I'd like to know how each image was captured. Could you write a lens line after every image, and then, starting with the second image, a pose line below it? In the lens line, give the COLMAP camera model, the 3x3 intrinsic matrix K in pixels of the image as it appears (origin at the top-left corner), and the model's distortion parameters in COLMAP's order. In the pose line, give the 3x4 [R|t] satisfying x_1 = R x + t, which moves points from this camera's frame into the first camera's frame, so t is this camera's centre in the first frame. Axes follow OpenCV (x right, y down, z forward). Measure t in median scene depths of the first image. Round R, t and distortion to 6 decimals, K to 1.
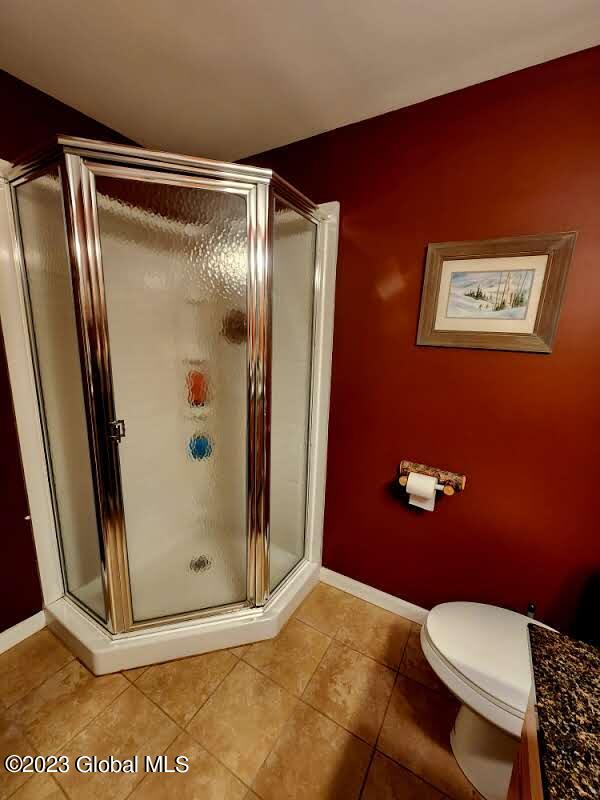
lens RADIAL K [[323.6, 0, 301.6], [0, 323.6, 405.0], [0, 0, 1]] dist [-0.000498, -0.001462]
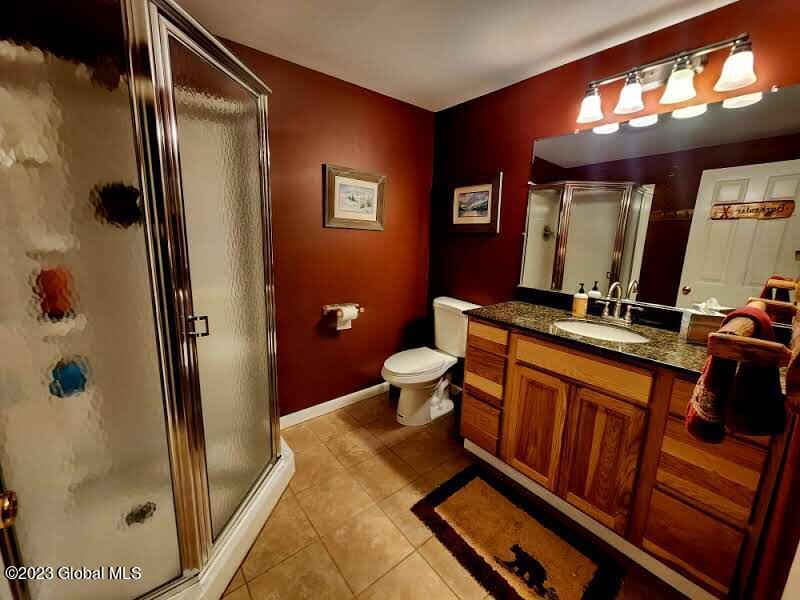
lens RADIAL K [[323.6, 0, 401.3], [0, 323.6, 296.0], [0, 0, 1]] dist [-0.000498, -0.001462]
pose [[0.358347, -0.201255, 0.911638, -1.026185], [0.168916, 0.974349, 0.148701, -0.035144], [-0.918180, 0.100704, 0.383150, 0.117027]]
